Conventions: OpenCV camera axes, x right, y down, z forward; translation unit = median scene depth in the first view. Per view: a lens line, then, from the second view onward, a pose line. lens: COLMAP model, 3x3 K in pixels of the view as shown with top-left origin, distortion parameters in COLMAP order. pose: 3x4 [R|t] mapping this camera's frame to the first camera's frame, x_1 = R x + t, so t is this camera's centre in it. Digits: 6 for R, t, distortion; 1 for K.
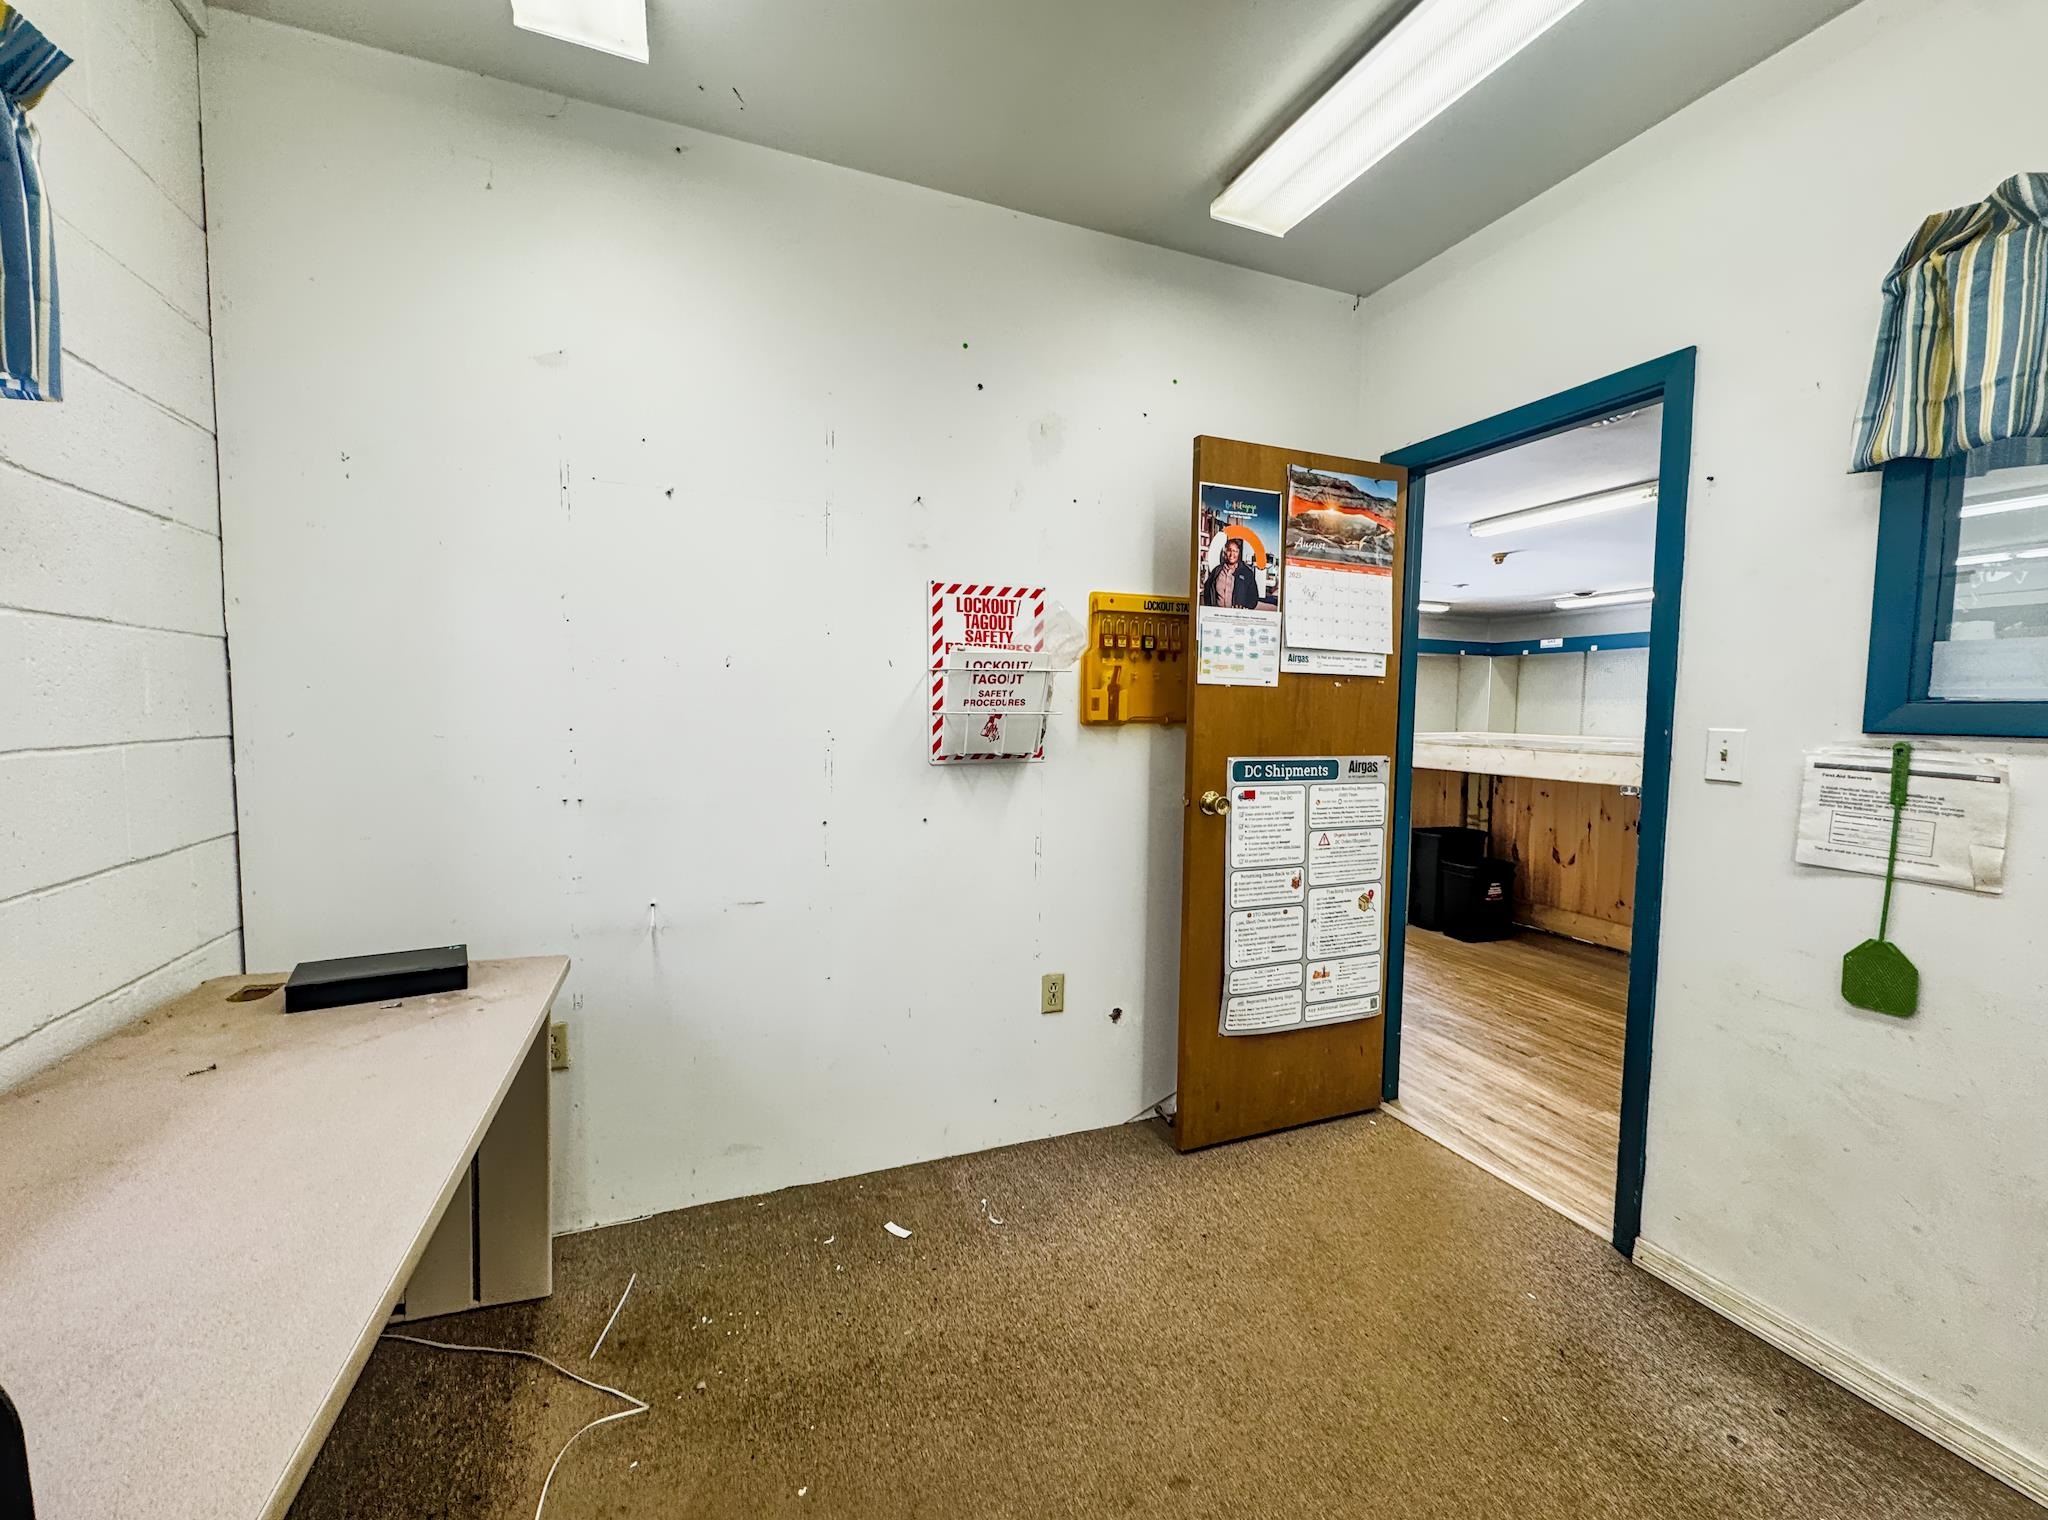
lens RADIAL K [[831.0, 0, 1024.0], [0, 831.0, 760.0], [0, 0, 1]] dist [0.000574, 0.000344]
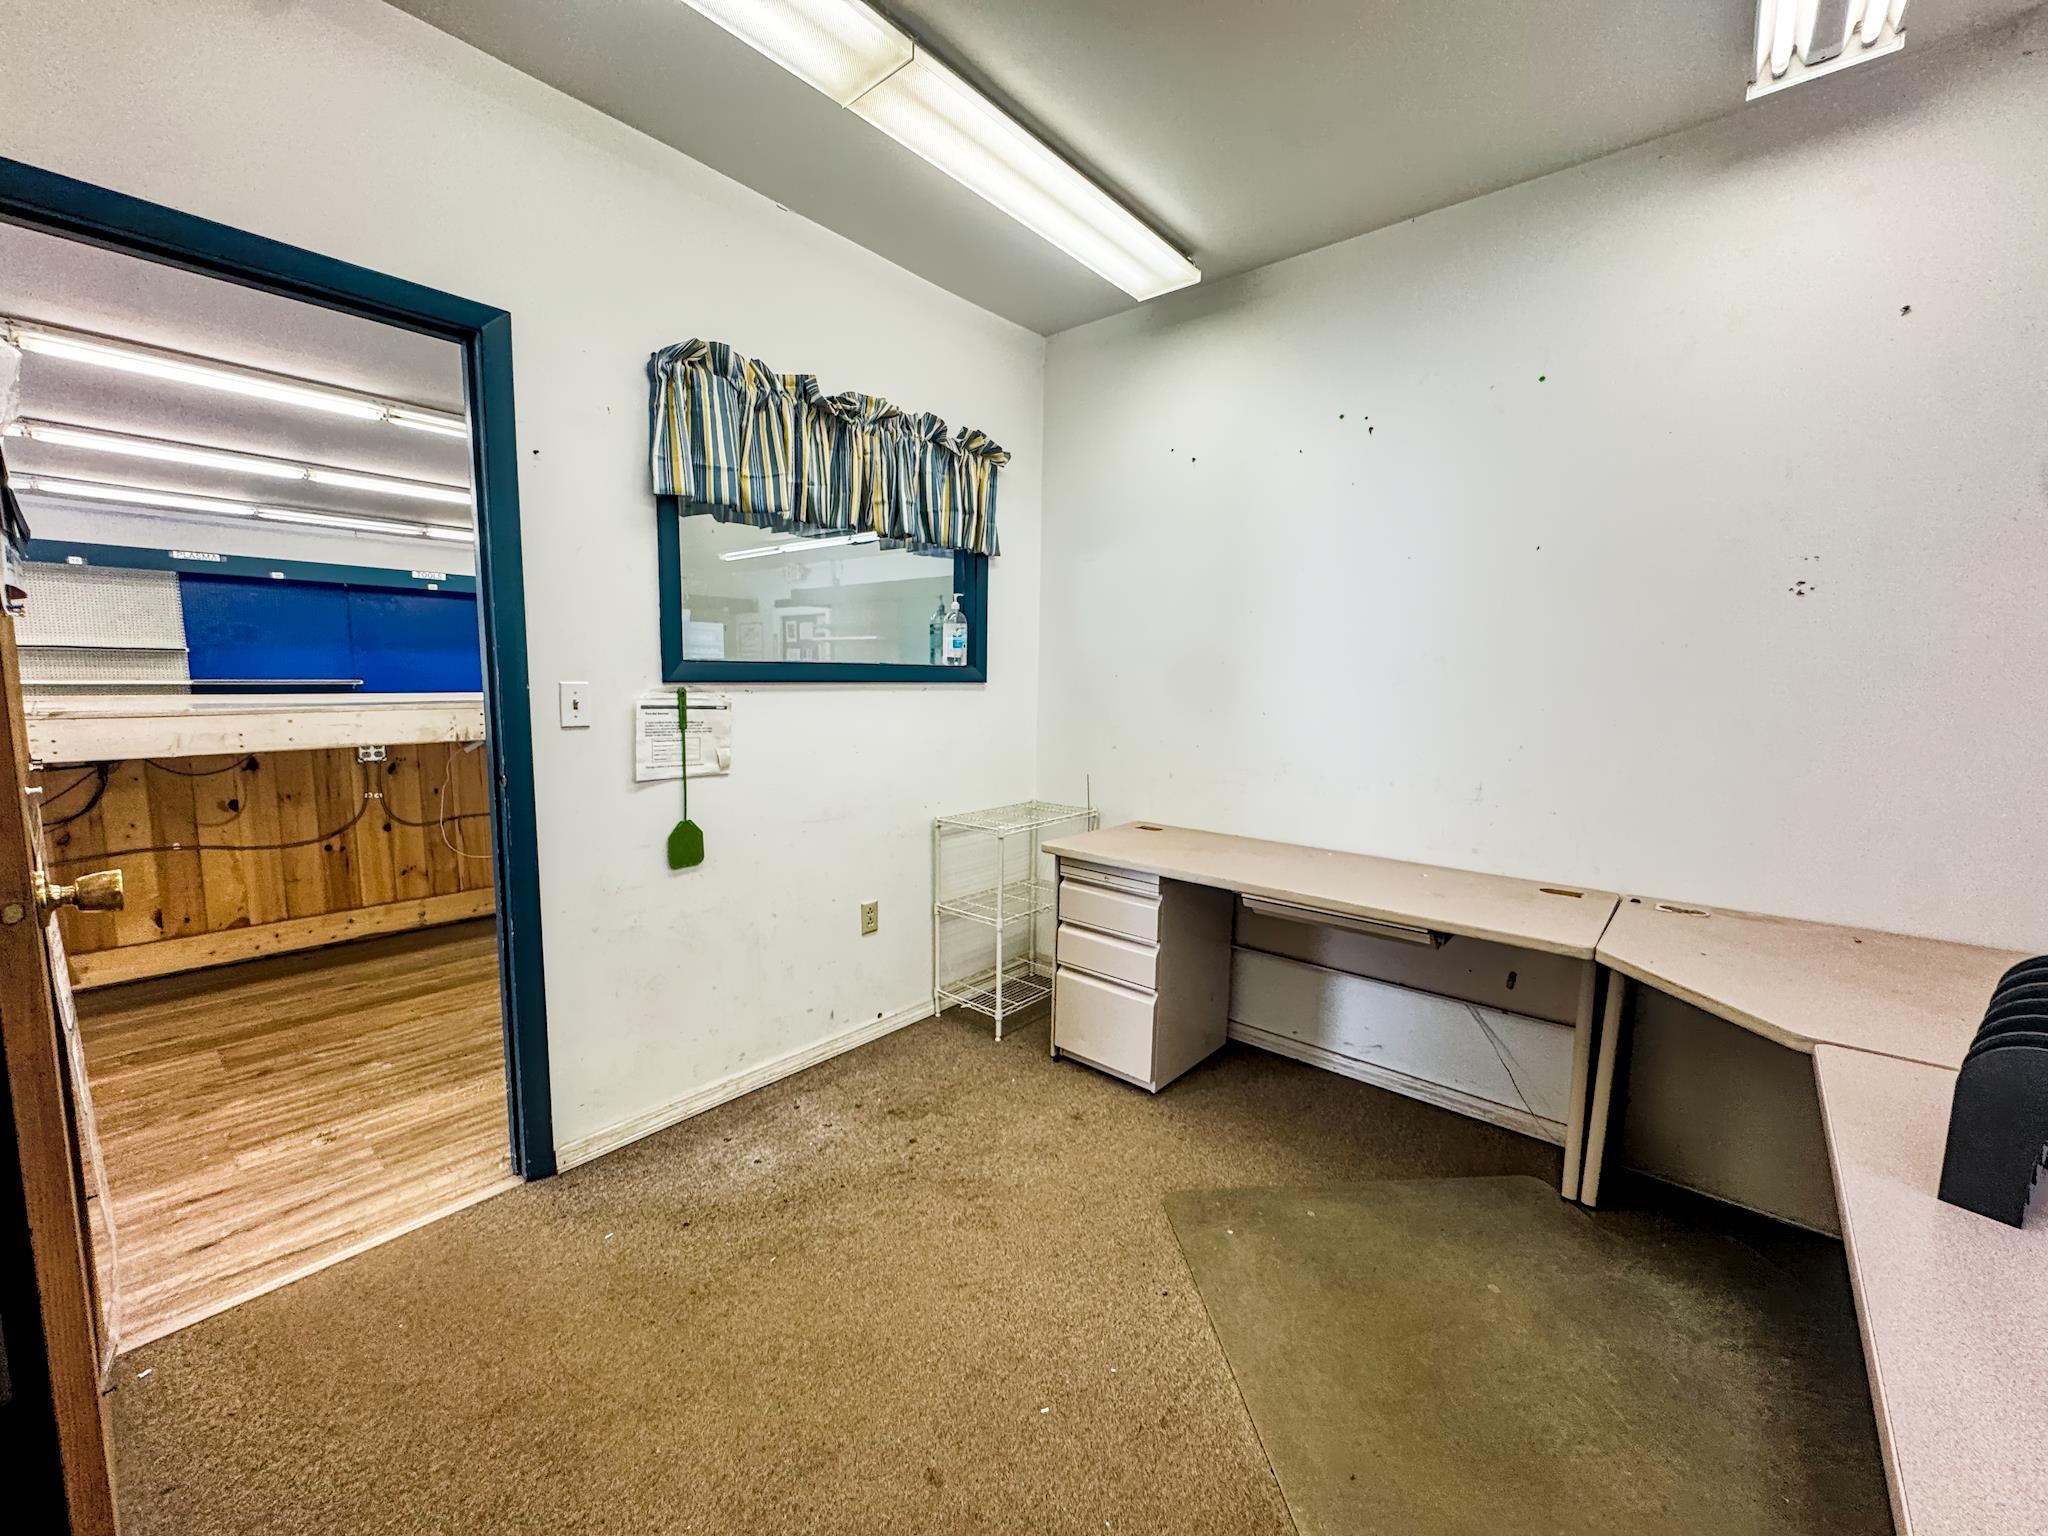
lens RADIAL K [[807.1, 0, 1024.0], [0, 807.1, 768.0], [0, 0, 1]] dist [0.000389, -0.000009]
pose [[-0.468208, -0.126209, 0.874558, -0.522558], [0.034965, 0.986325, 0.161058, -0.089850], [-0.882926, 0.105988, -0.457393, 1.117604]]
